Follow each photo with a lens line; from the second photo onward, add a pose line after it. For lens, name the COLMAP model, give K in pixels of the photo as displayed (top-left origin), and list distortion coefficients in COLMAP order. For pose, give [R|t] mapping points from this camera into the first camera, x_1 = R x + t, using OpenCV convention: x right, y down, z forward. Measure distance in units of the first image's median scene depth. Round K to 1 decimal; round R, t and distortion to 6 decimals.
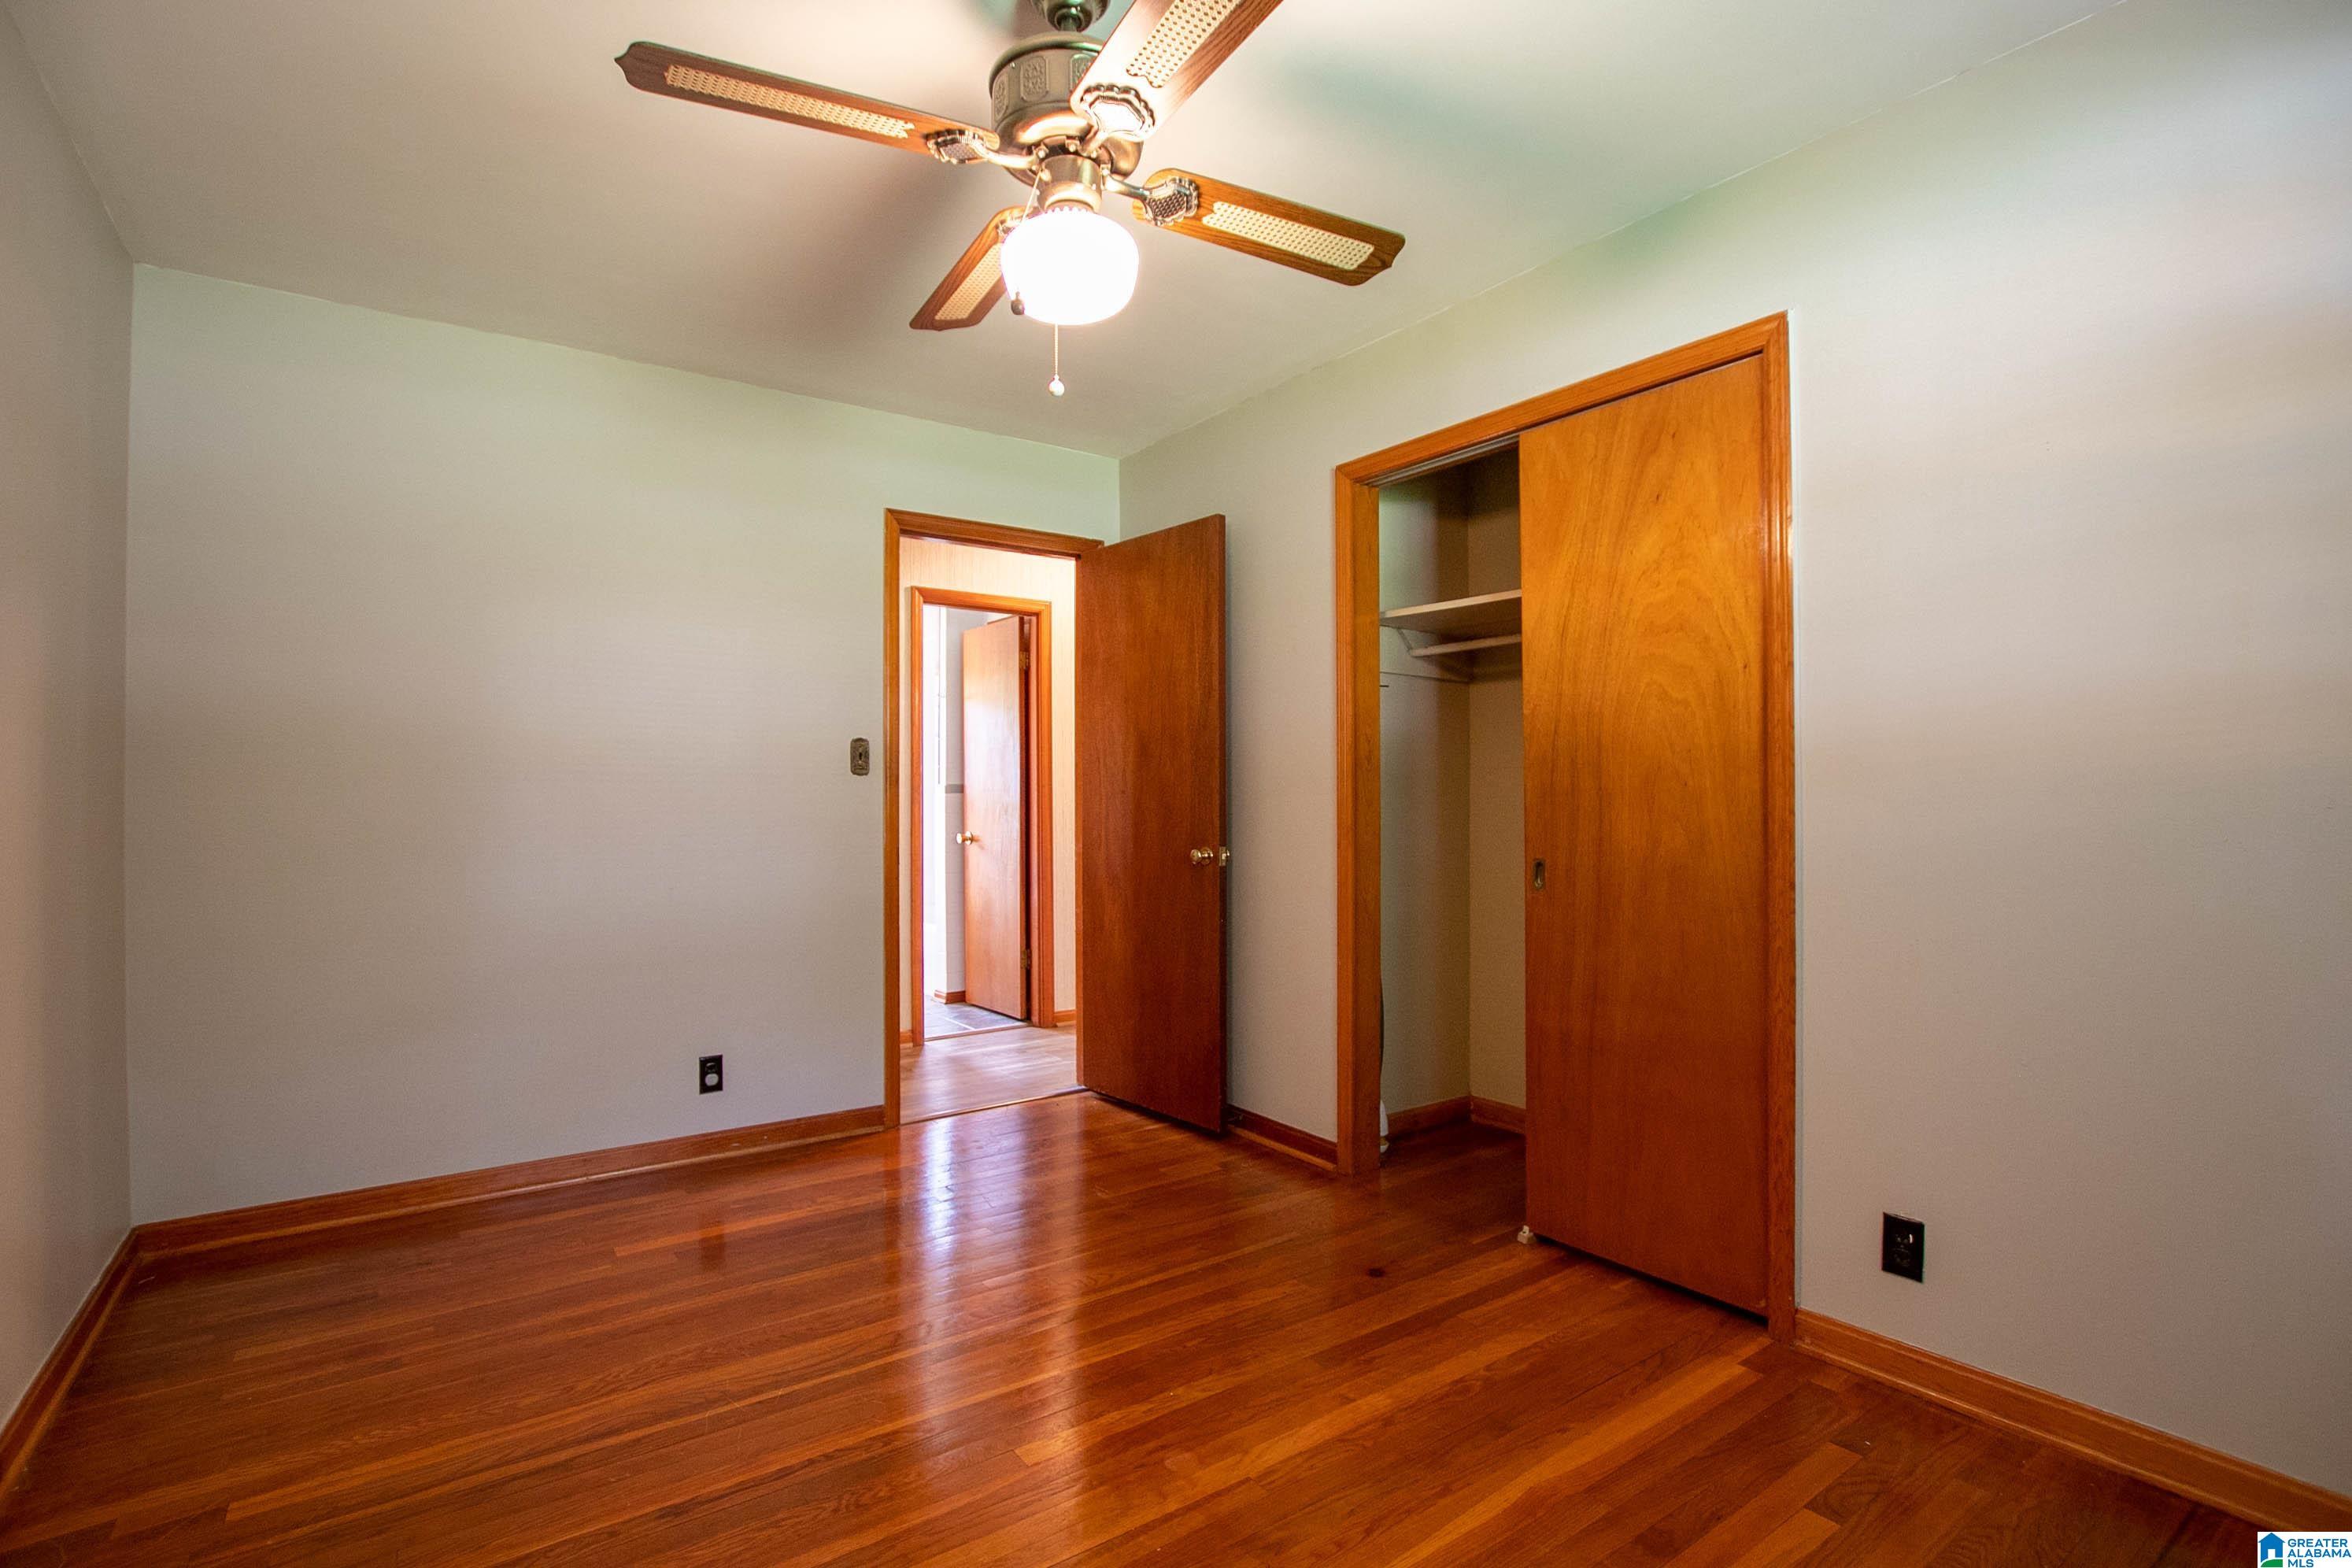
lens RADIAL K [[1092.7, 0, 1164.5], [0, 1092.7, 791.5], [0, 0, 1]] dist [-0.033619, 0.004910]
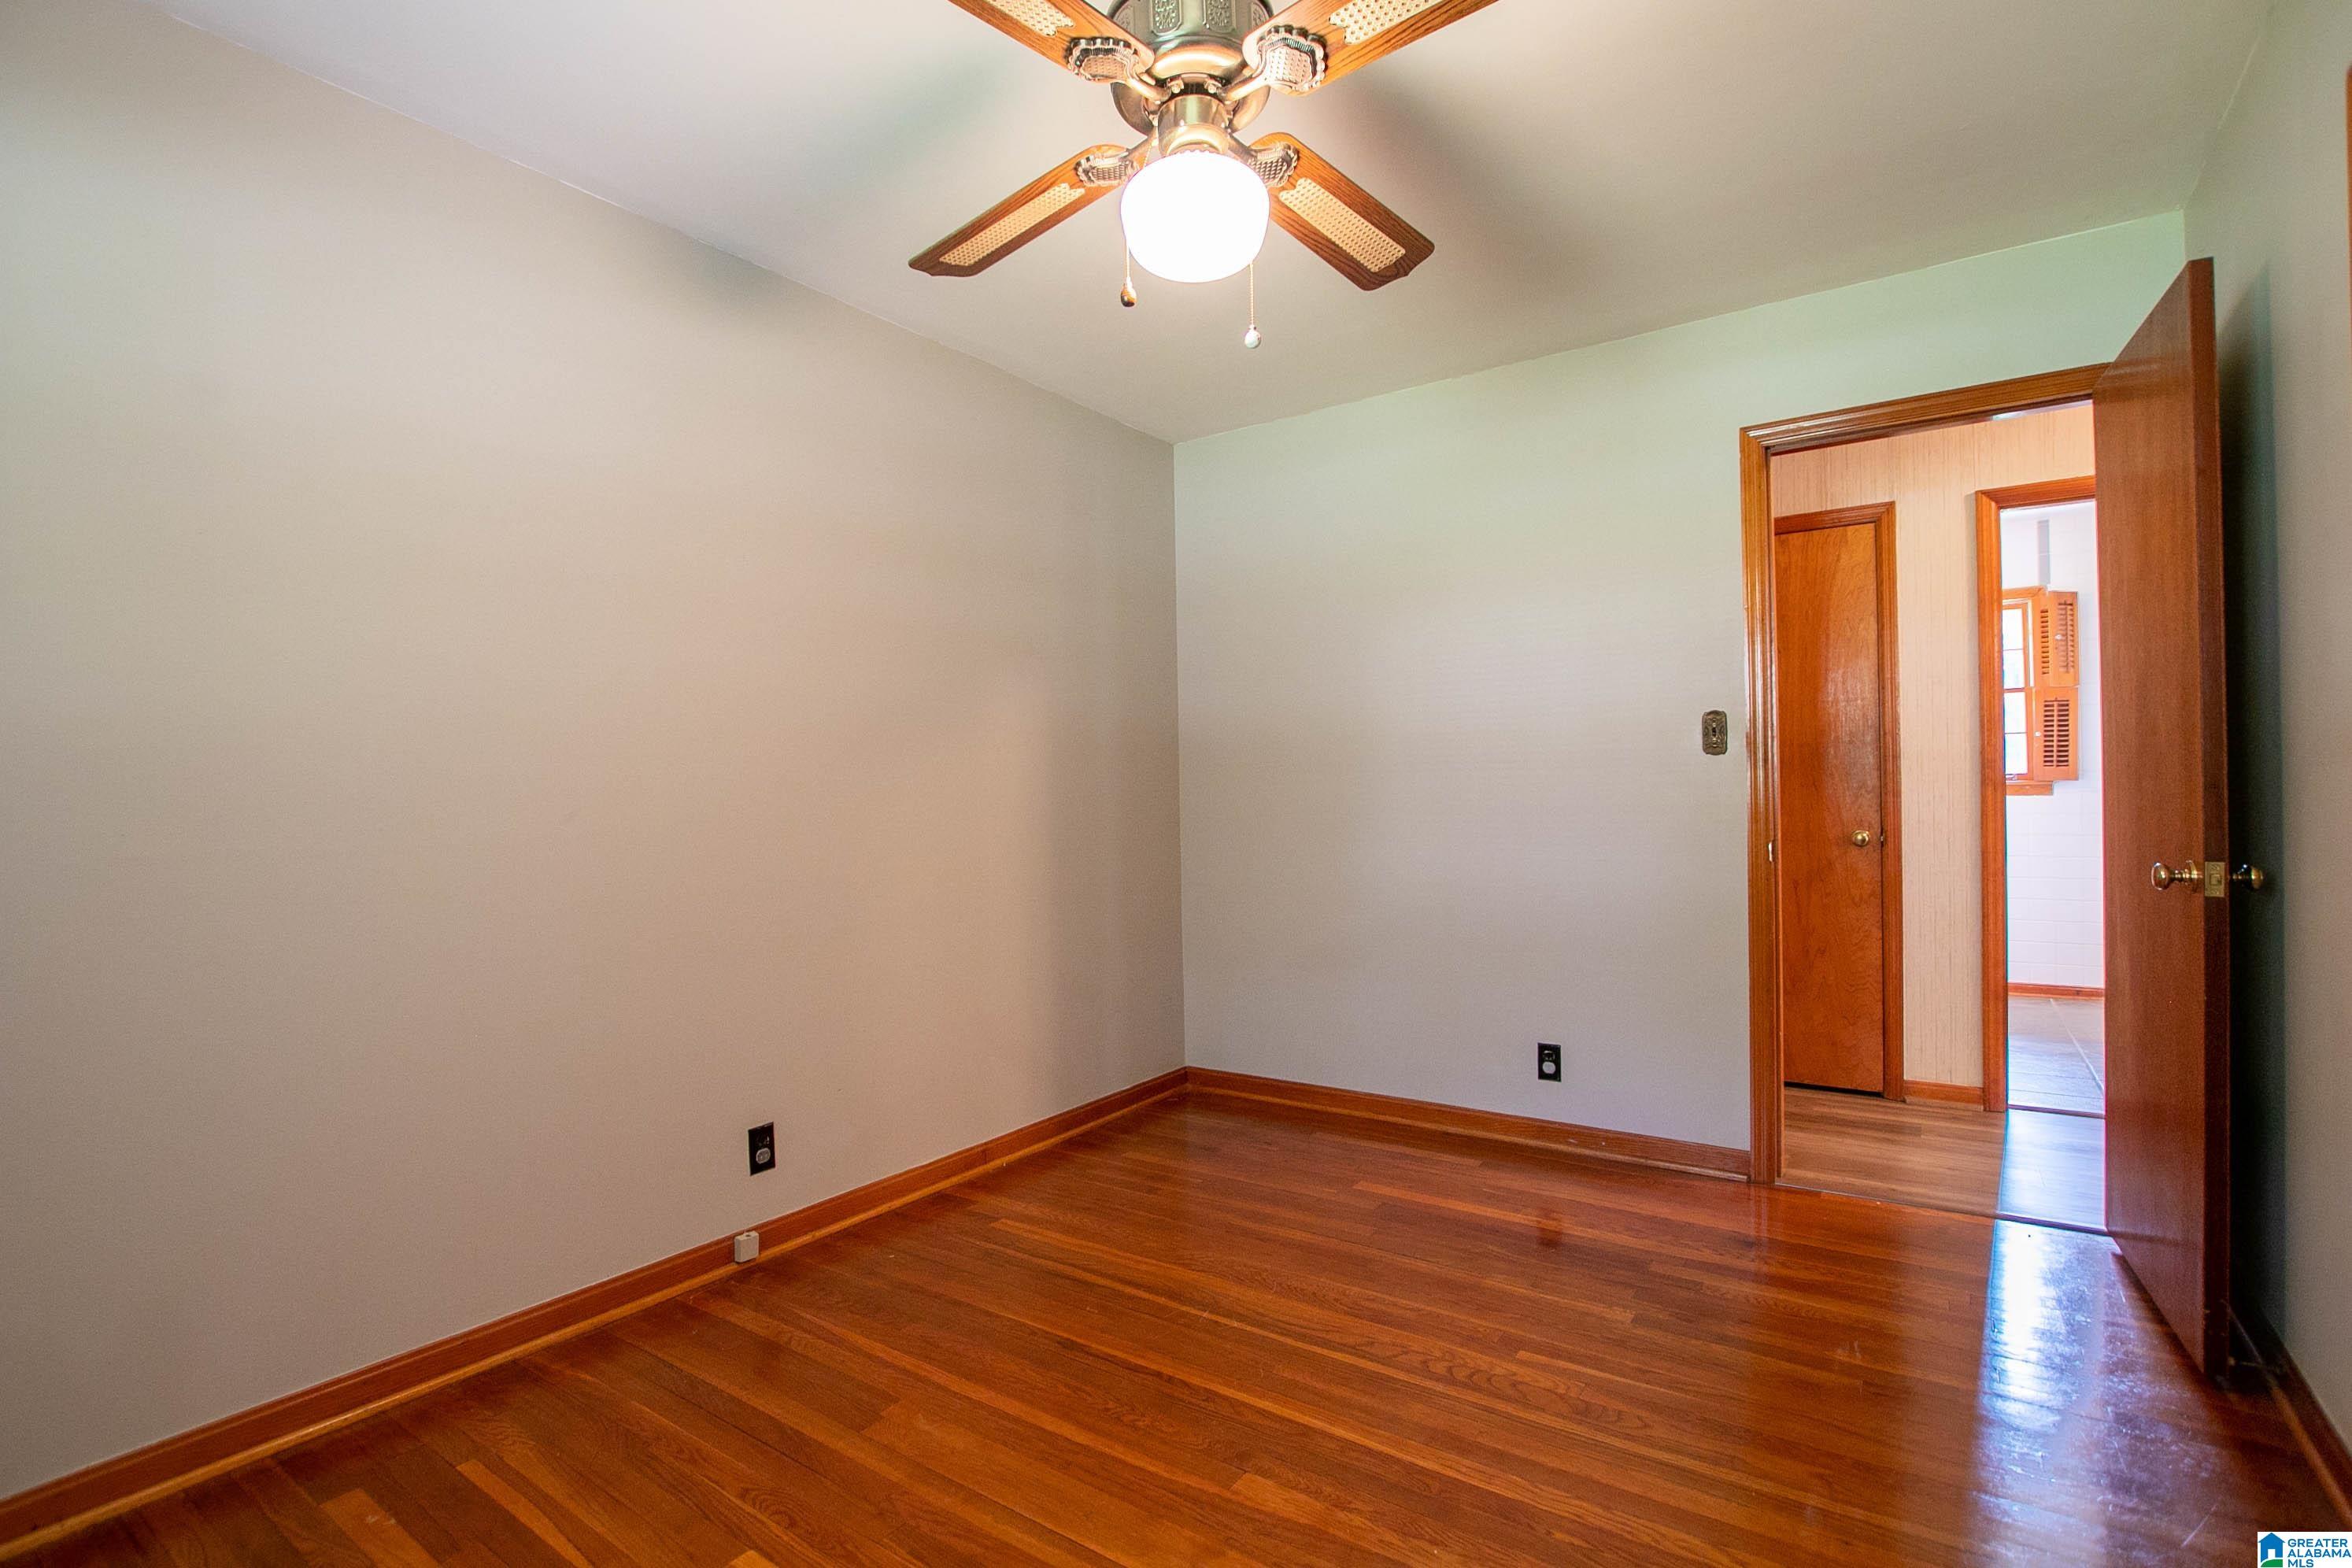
lens RADIAL K [[1092.7, 0, 1164.5], [0, 1092.7, 791.5], [0, 0, 1]] dist [-0.033619, 0.004910]
pose [[0.327705, -0.004710, -0.944768, 0.557924], [0.022217, 0.999749, 0.002722, 0.003276], [0.944519, -0.021882, 0.327728, 0.475652]]
